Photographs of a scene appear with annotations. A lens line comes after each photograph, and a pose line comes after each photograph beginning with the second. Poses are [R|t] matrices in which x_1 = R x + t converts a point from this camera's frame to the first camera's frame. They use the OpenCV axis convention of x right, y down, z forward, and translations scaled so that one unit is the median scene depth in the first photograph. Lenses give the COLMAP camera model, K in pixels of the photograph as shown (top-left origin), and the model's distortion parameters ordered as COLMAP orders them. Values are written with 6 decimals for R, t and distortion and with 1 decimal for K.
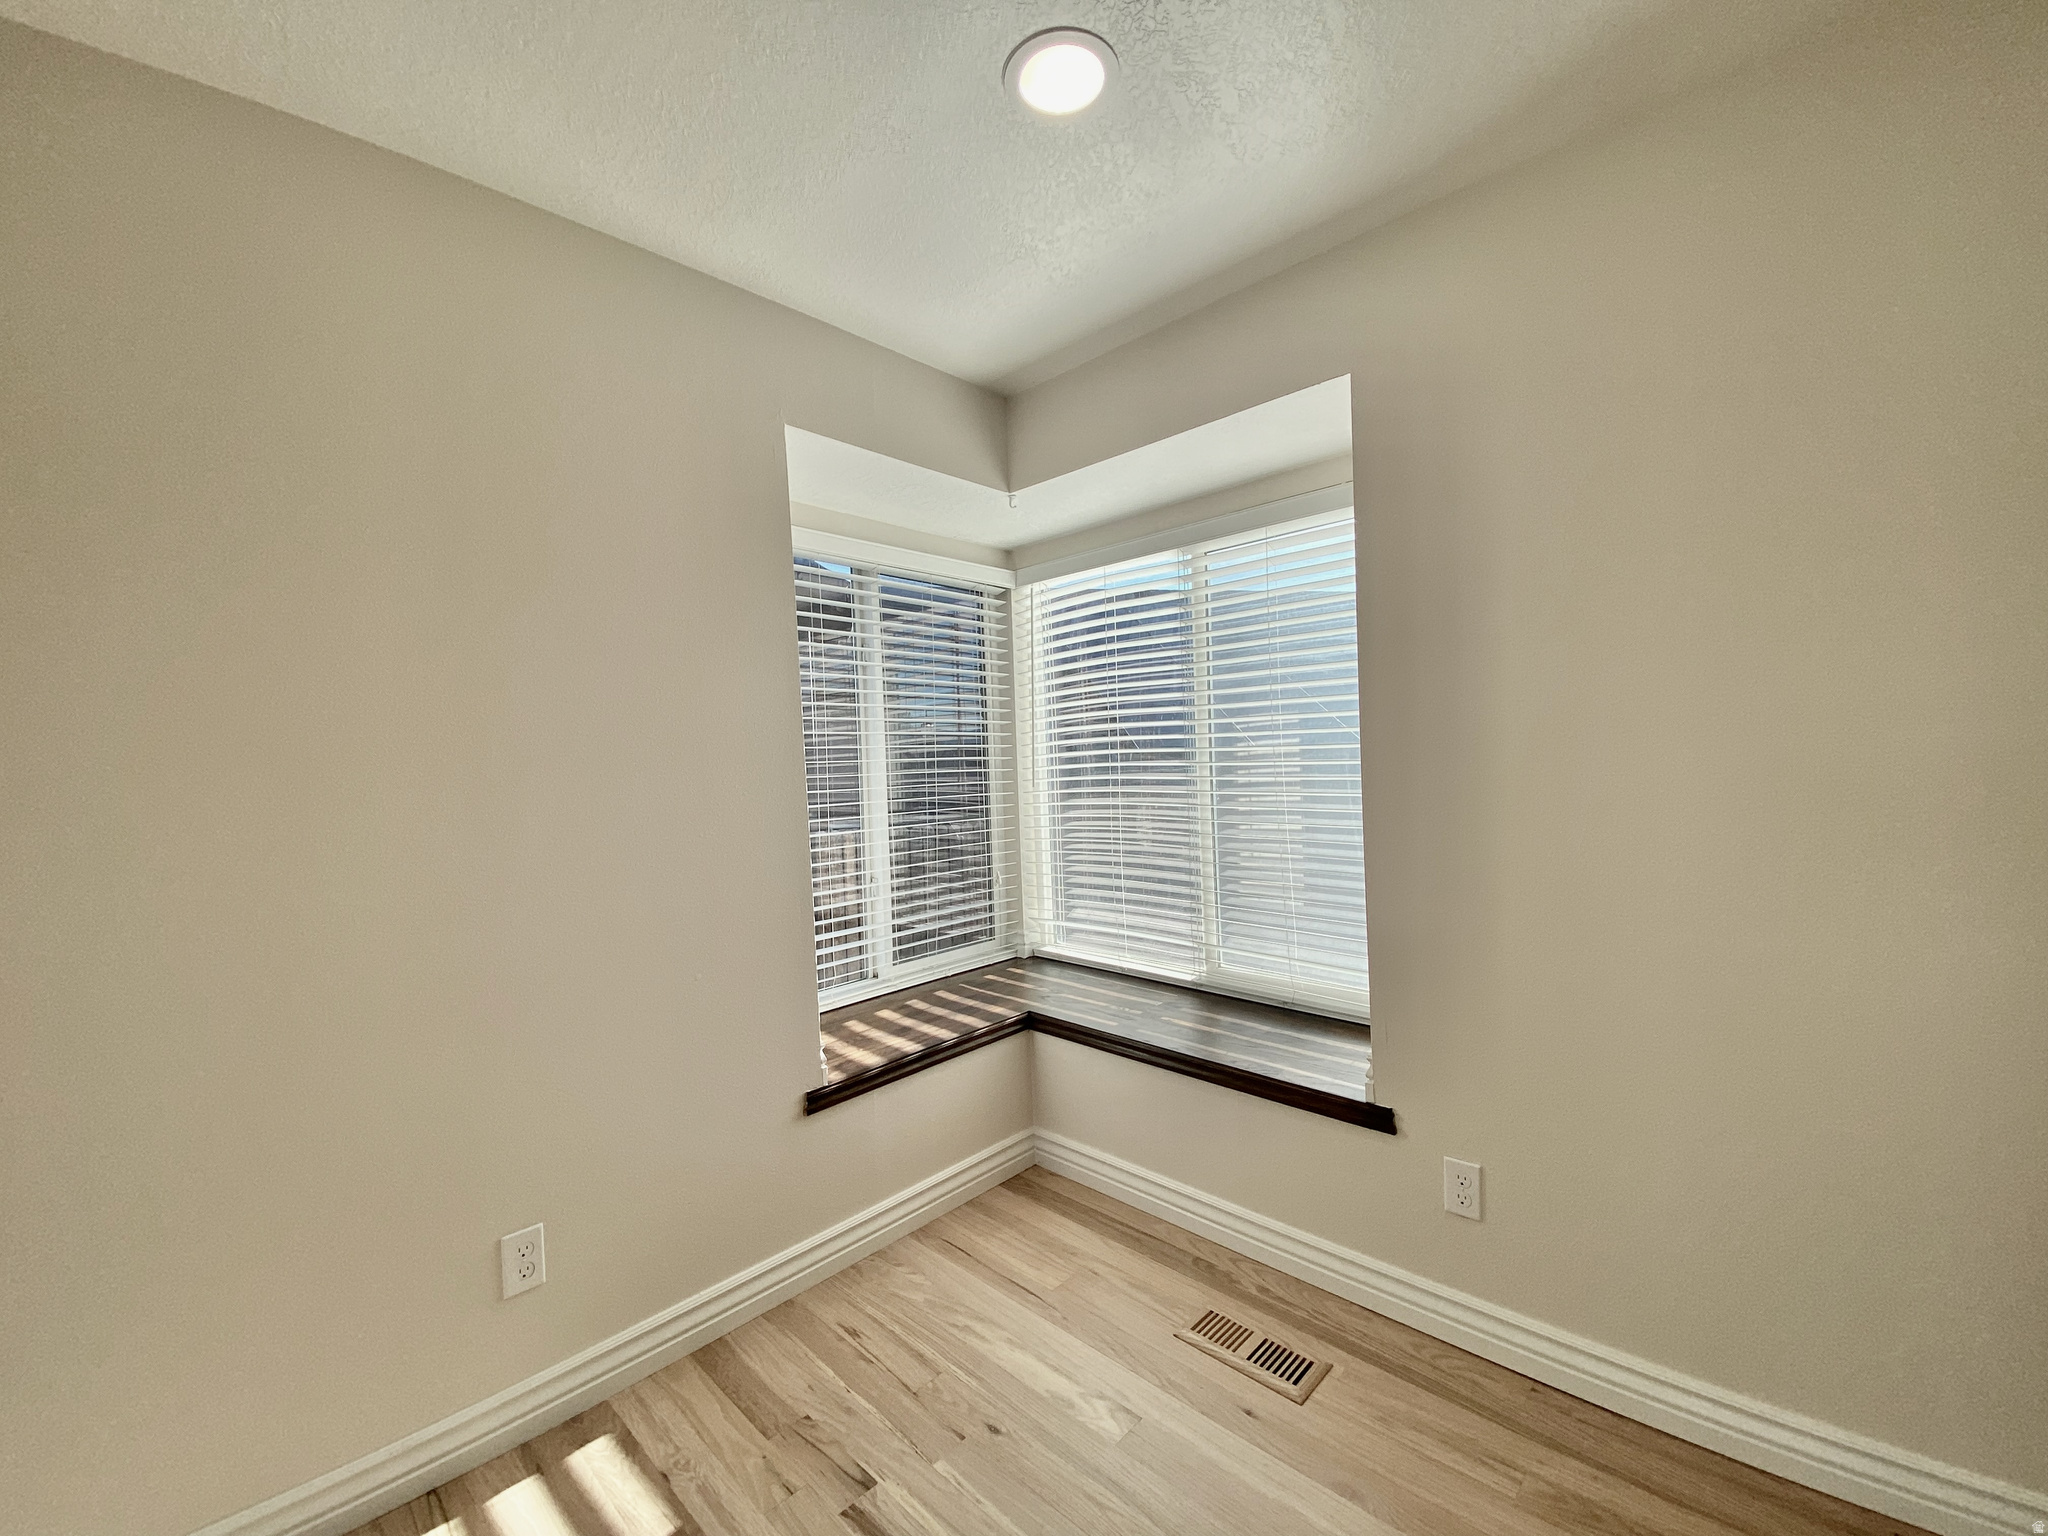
lens RADIAL K [[837.6, 0, 1023.6], [0, 837.6, 766.3], [0, 0, 1]] dist [-0.018159, -0.001147]
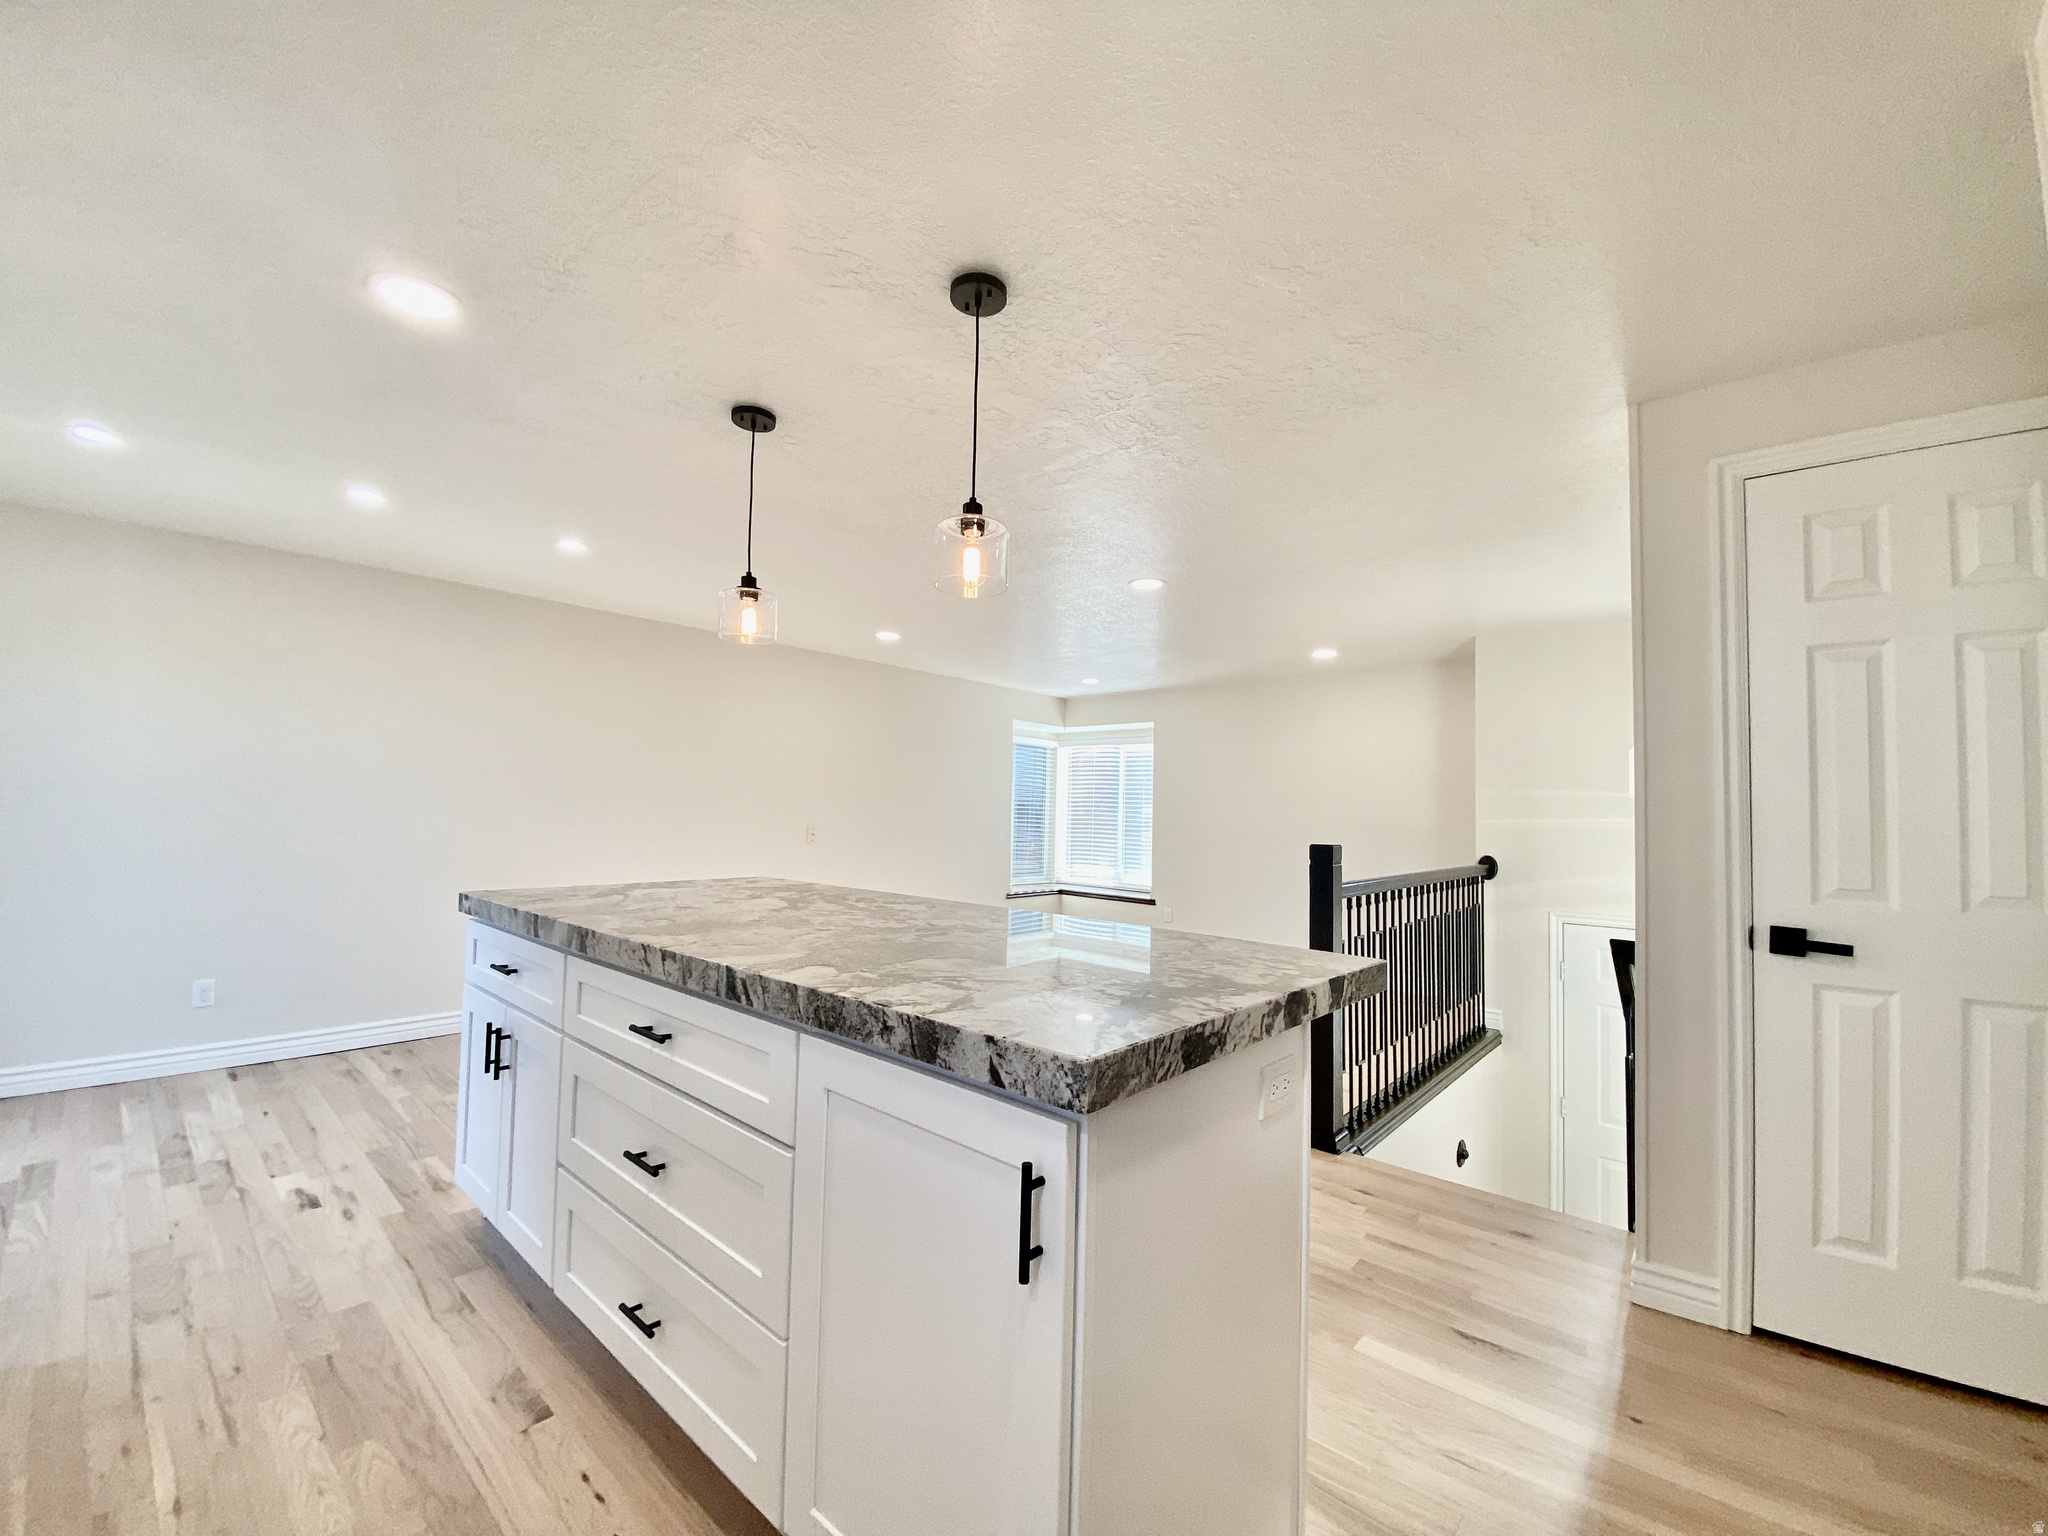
lens RADIAL K [[837.6, 0, 1022.0], [0, 837.6, 773.9], [0, 0, 1]] dist [-0.018159, -0.001147]
pose [[0.996912, 0.070550, 0.034490, -0.304914], [-0.068088, 0.995360, -0.067994, 0.088247], [-0.039127, 0.065436, 0.997089, -2.372236]]
